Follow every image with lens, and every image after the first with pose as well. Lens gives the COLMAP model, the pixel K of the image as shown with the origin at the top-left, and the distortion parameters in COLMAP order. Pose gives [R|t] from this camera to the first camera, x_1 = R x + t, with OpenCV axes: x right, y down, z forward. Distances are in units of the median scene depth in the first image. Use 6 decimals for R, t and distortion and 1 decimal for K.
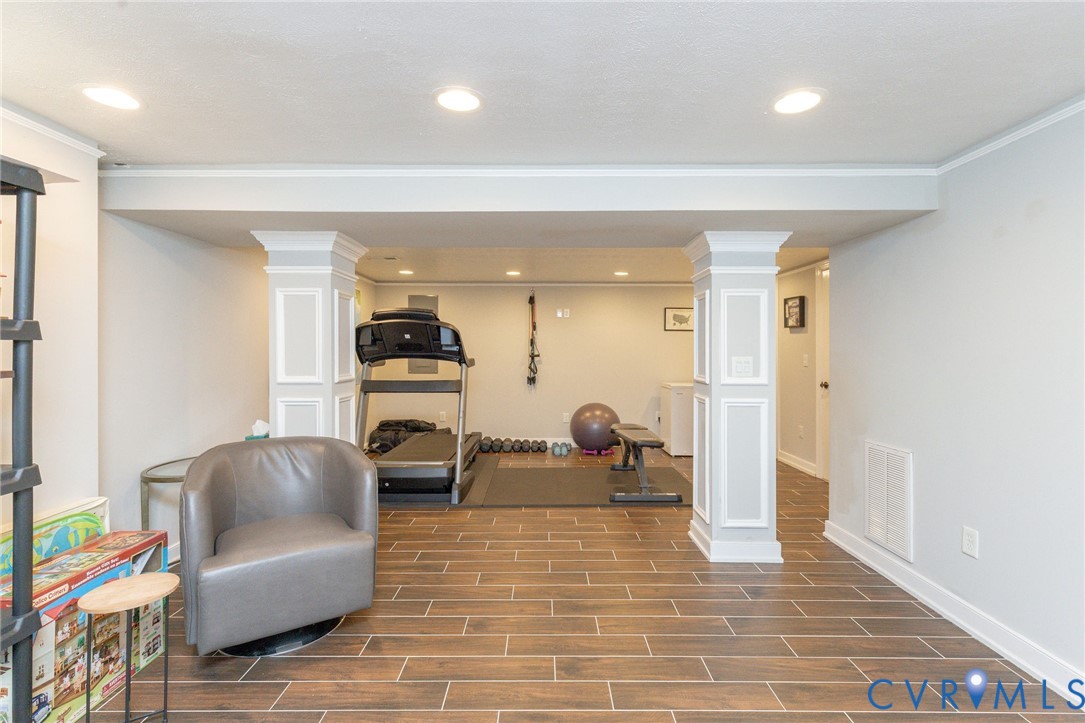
lens RADIAL K [[504.0, 0, 542.5], [0, 504.0, 357.4], [0, 0, 1]] dist [0.015261, -0.001626]
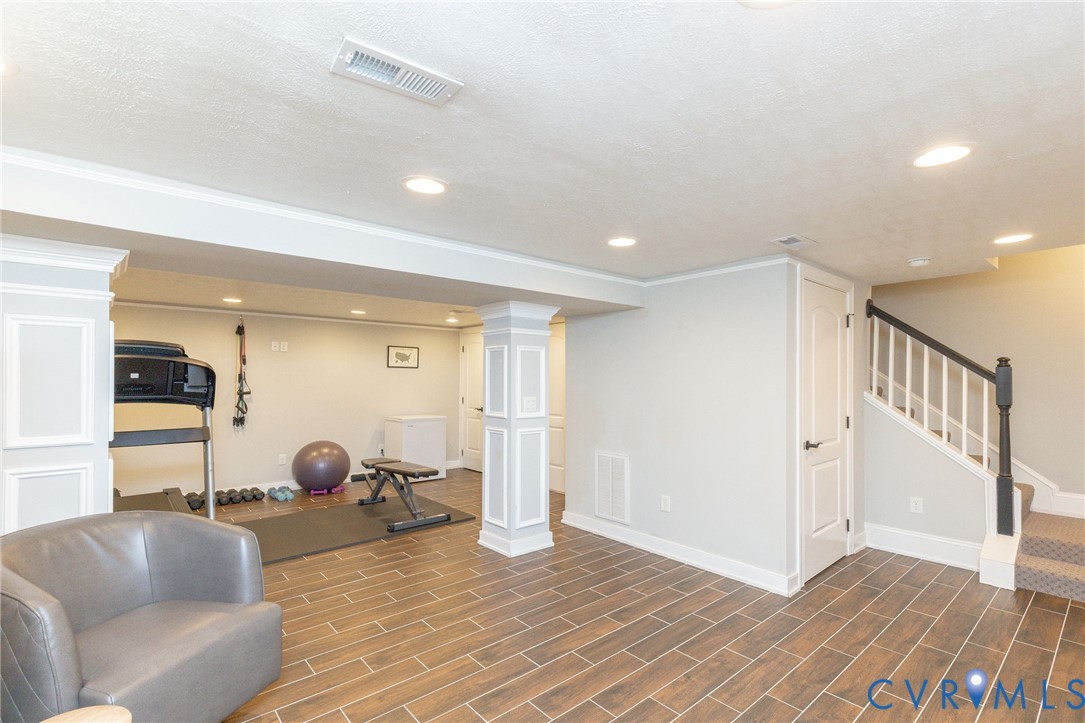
lens RADIAL K [[504.0, 0, 531.6], [0, 504.0, 379.8], [0, 0, 1]] dist [0.015261, -0.001626]
pose [[0.764291, -0.000837, 0.644871, -0.329857], [0.007259, 0.999947, -0.007307, -0.026649], [-0.644830, 0.010266, 0.764257, -0.011031]]
